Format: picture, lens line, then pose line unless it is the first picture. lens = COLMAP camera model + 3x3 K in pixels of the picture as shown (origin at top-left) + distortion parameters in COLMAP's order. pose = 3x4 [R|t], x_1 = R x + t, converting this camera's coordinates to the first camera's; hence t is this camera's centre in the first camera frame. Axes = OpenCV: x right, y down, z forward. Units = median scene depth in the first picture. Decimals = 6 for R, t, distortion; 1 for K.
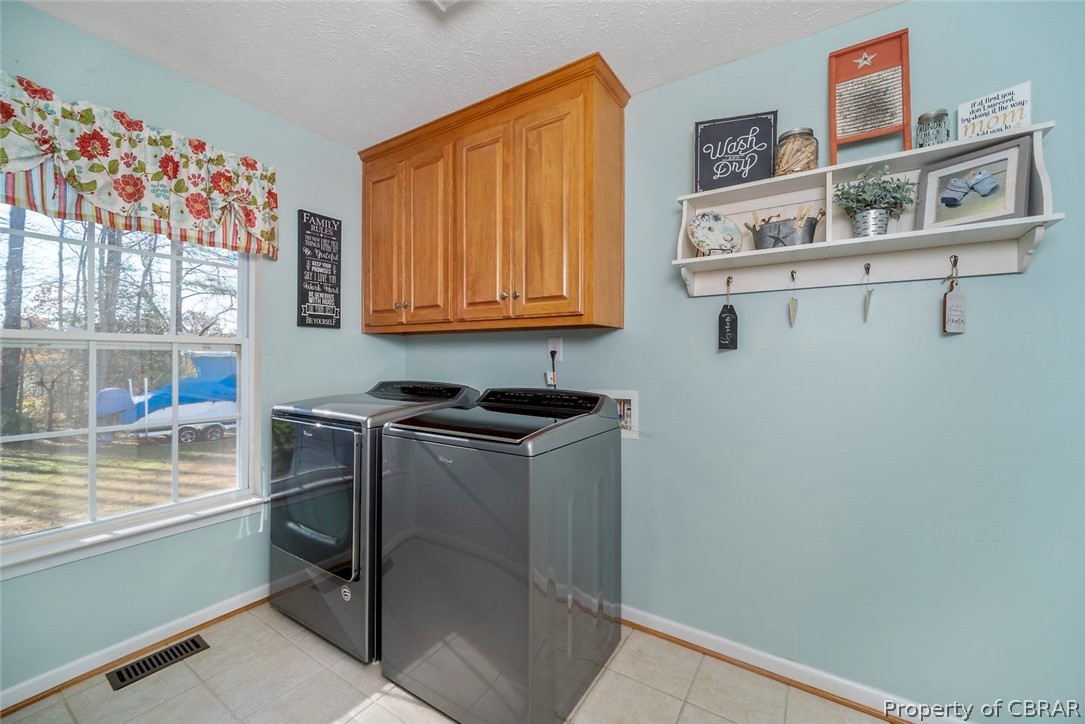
lens RADIAL K [[427.0, 0, 545.0], [0, 427.0, 351.2], [0, 0, 1]] dist [-0.000566, -0.000383]
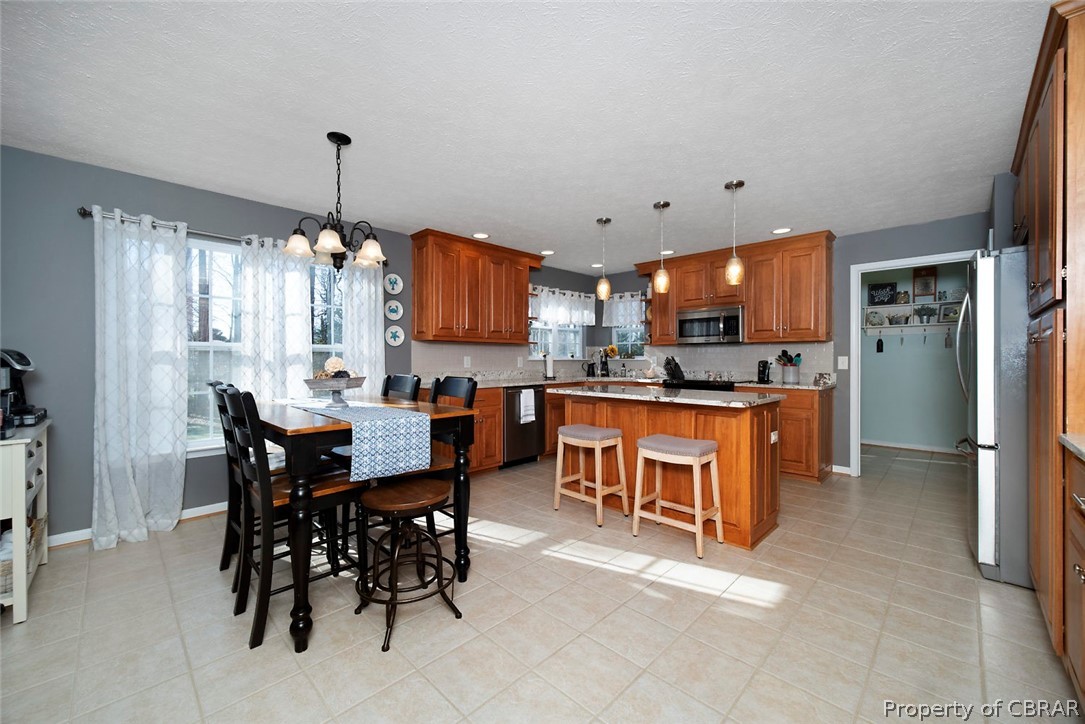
lens RADIAL K [[427.0, 0, 540.2], [0, 427.0, 368.5], [0, 0, 1]] dist [-0.000566, -0.000383]
pose [[0.979561, 0.002564, -0.201130, -1.699160], [-0.002934, 0.999995, -0.001542, 0.154120], [0.201125, 0.002101, 0.979563, -3.172285]]
